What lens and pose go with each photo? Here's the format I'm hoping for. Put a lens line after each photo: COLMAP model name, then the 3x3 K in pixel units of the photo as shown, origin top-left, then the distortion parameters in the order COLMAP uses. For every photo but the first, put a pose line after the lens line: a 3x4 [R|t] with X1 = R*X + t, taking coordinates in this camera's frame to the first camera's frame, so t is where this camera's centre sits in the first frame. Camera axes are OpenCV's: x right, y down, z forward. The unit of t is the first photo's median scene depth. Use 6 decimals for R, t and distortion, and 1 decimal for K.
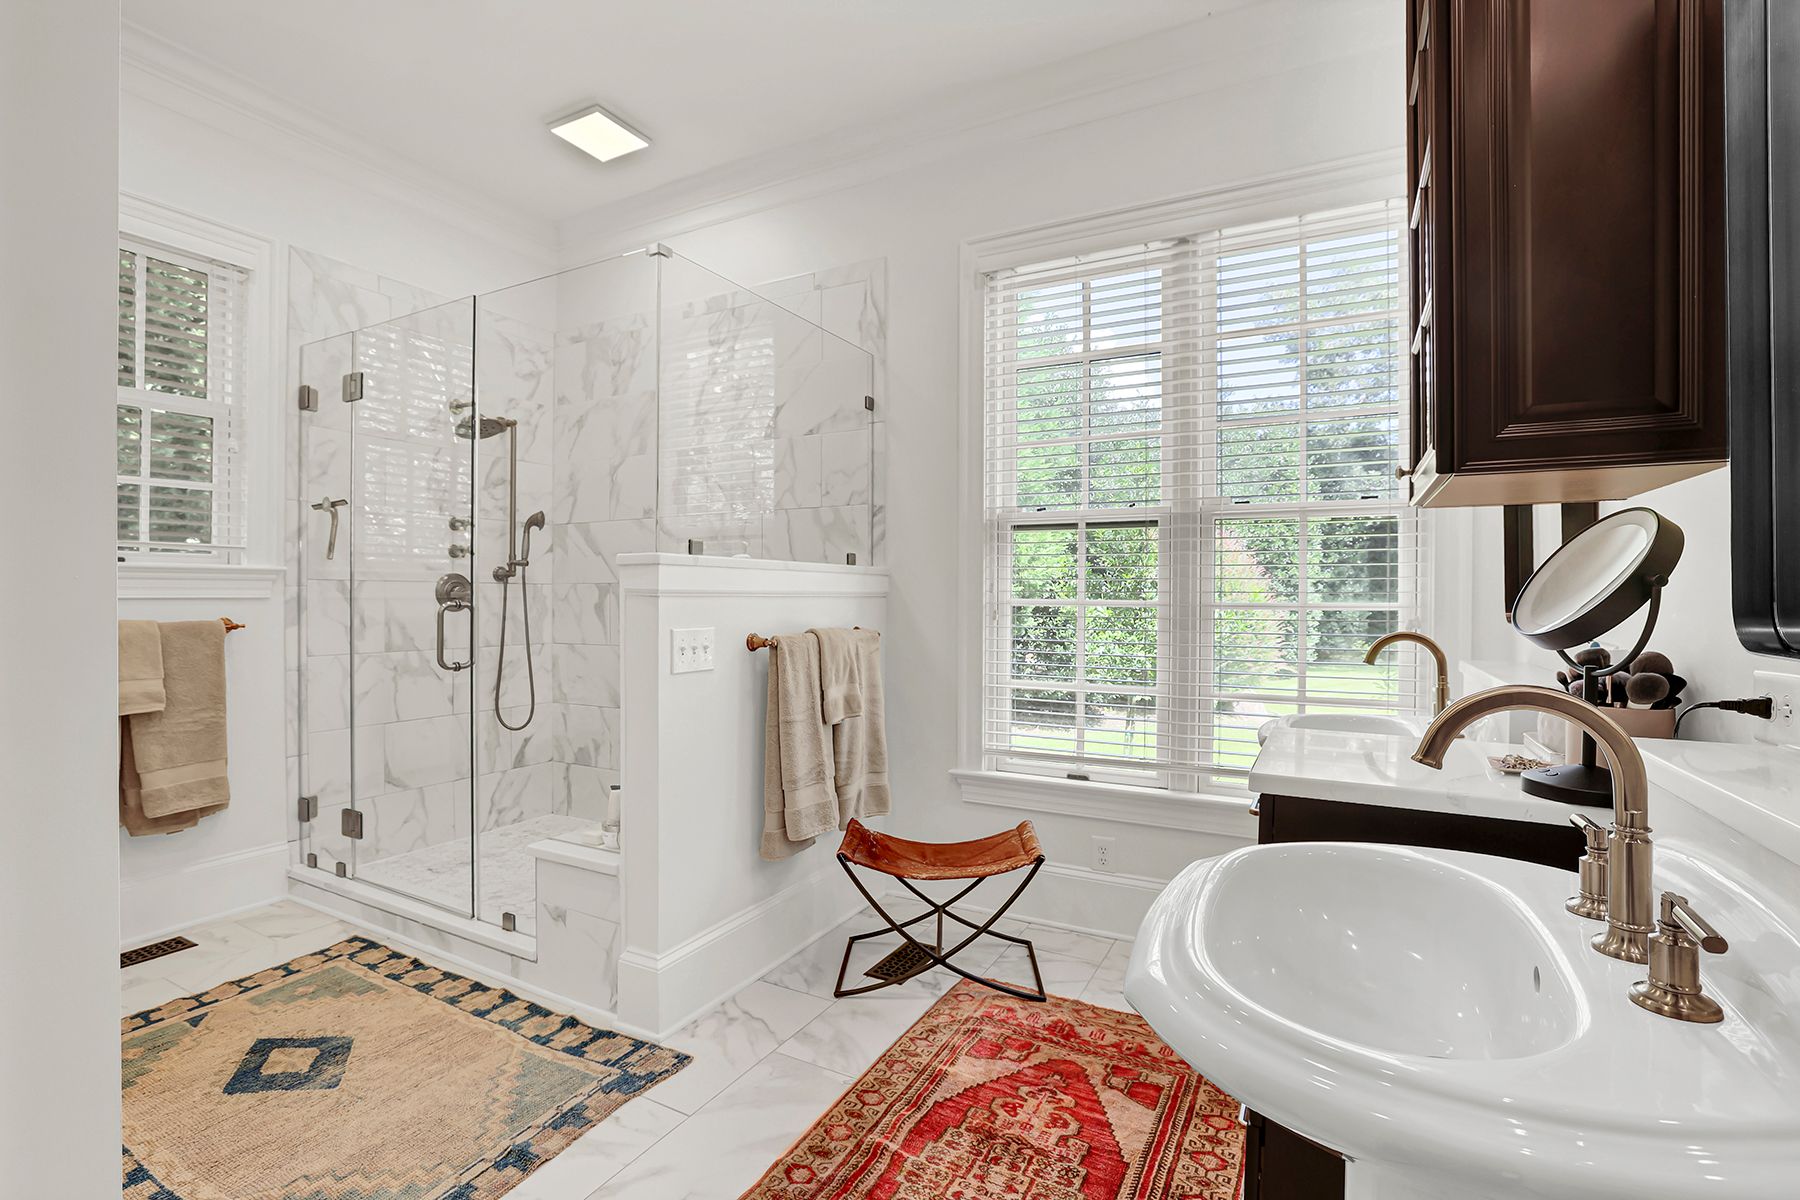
lens RADIAL K [[793.1, 0, 900.0], [0, 793.1, 600.0], [0, 0, 1]] dist [-0.048370, 0.015853]
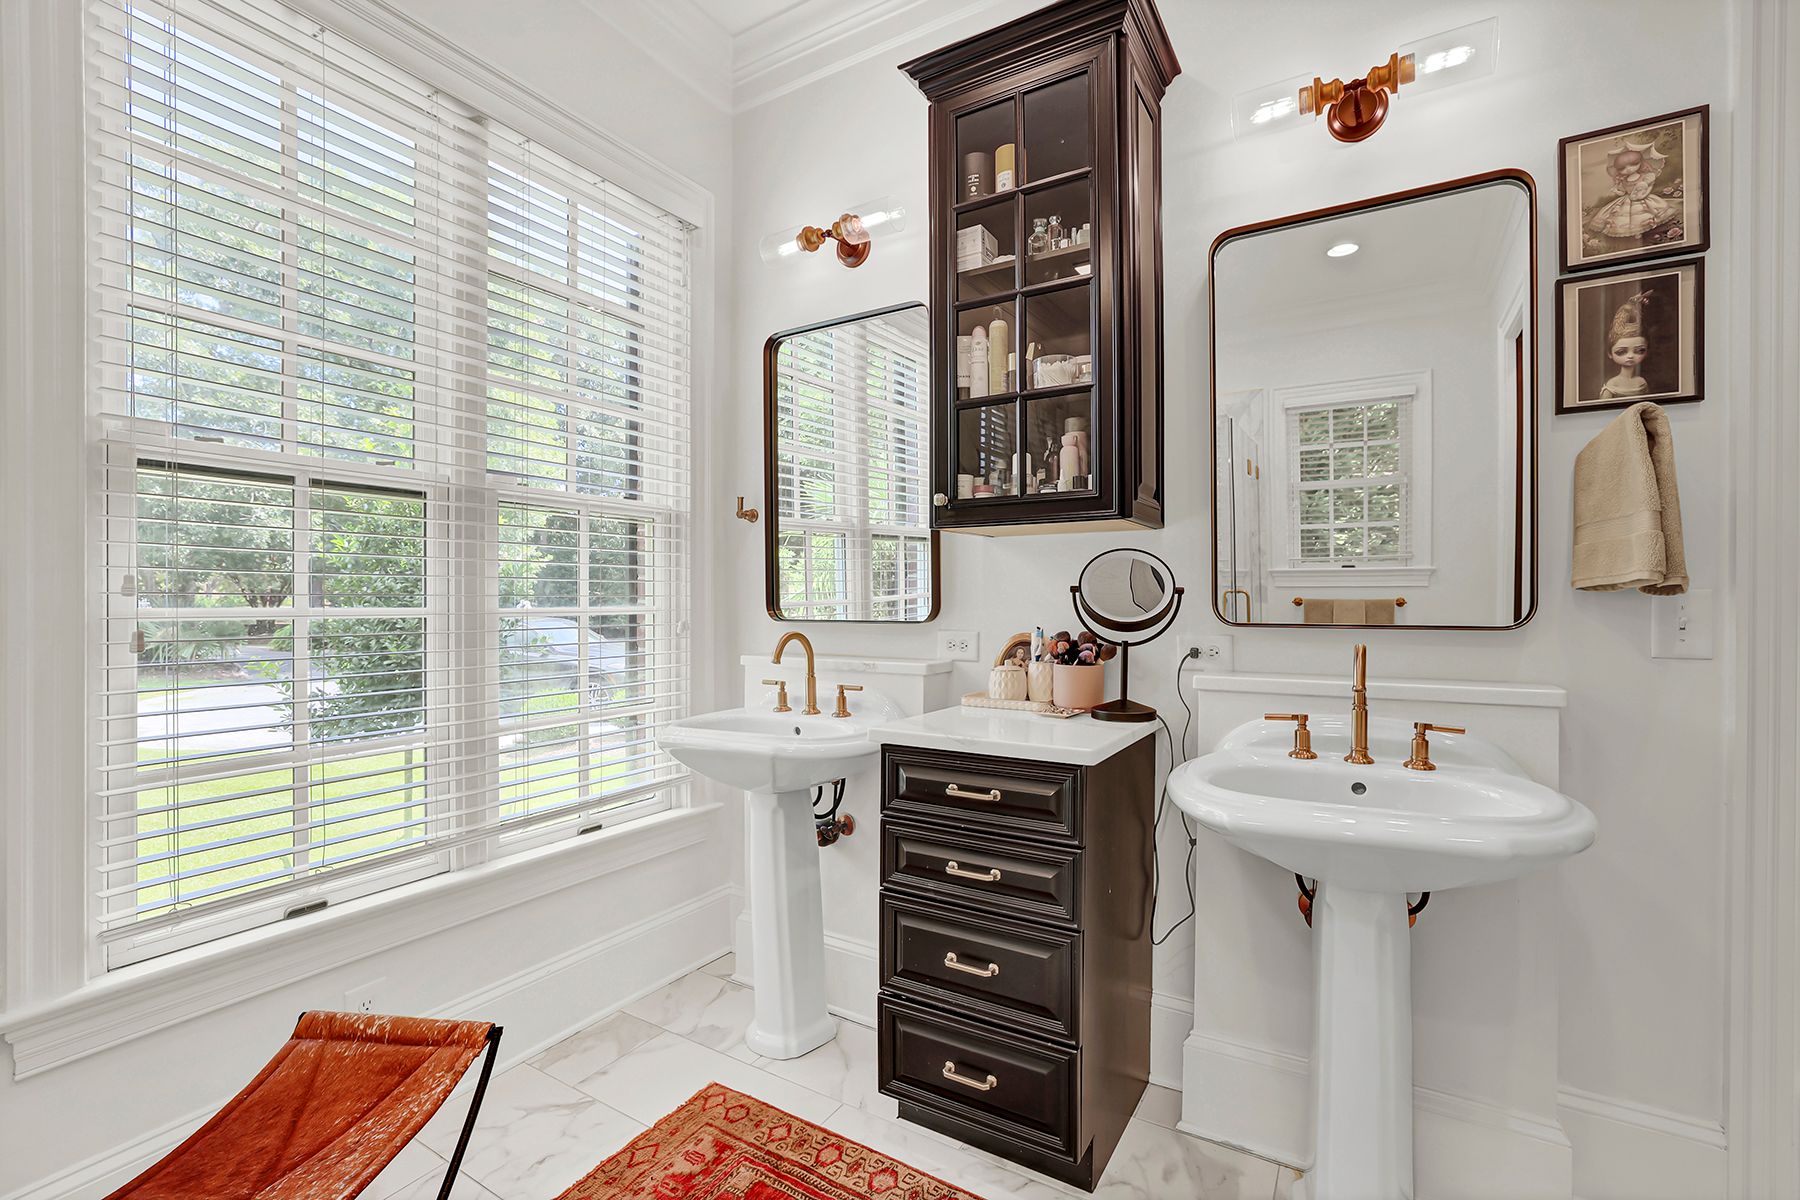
lens RADIAL K [[793.1, 0, 900.0], [0, 793.1, 600.0], [0, 0, 1]] dist [-0.048370, 0.015853]
pose [[0.046724, -0.002287, 0.998905, -0.346073], [0.009648, 0.999952, 0.001838, -0.002779], [-0.998861, 0.009551, 0.046743, 0.560814]]
